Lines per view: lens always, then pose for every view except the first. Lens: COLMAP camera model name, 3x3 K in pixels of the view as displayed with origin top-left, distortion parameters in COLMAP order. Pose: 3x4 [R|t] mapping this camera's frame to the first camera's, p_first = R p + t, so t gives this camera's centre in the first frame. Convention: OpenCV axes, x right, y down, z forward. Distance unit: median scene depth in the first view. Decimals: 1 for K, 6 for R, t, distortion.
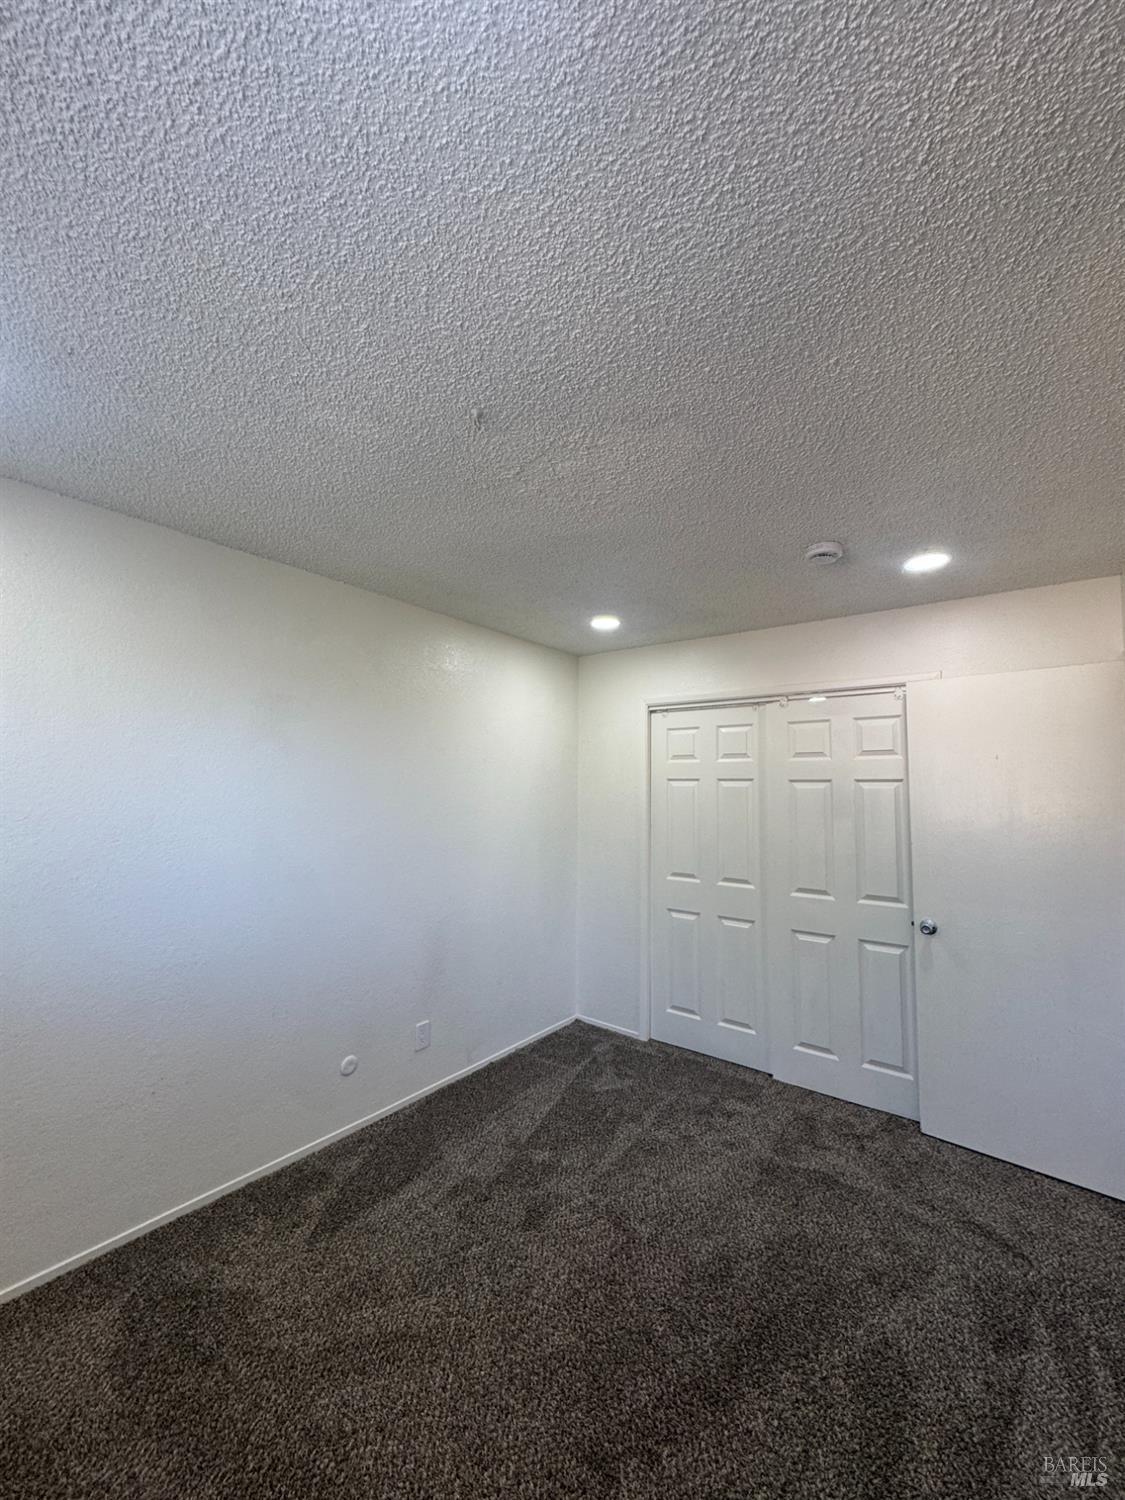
lens RADIAL K [[599.0, 0, 556.9], [0, 599.0, 747.2], [0, 0, 1]] dist [0.002662, 0.000942]
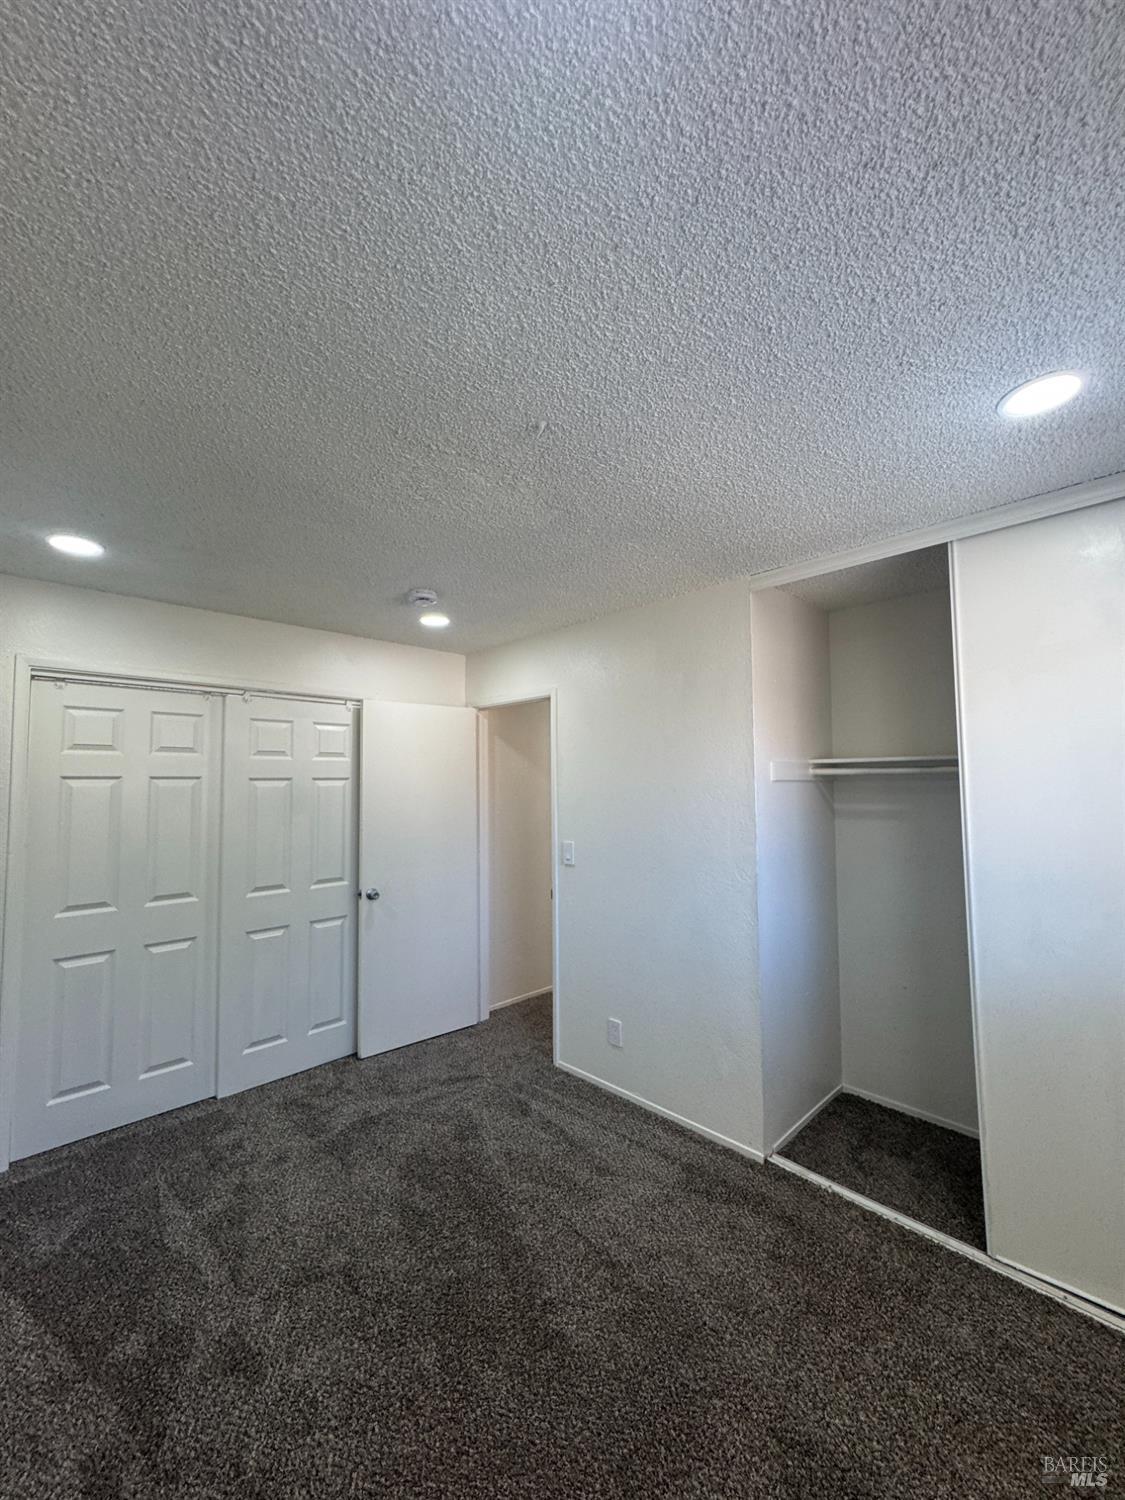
lens RADIAL K [[599.0, 0, 561.1], [0, 599.0, 747.0], [0, 0, 1]] dist [0.002662, 0.000942]
pose [[0.148317, 0.051988, 0.987572, -0.553829], [-0.058788, 0.997315, -0.043672, 0.018863], [-0.987191, -0.051580, 0.150975, 0.395997]]
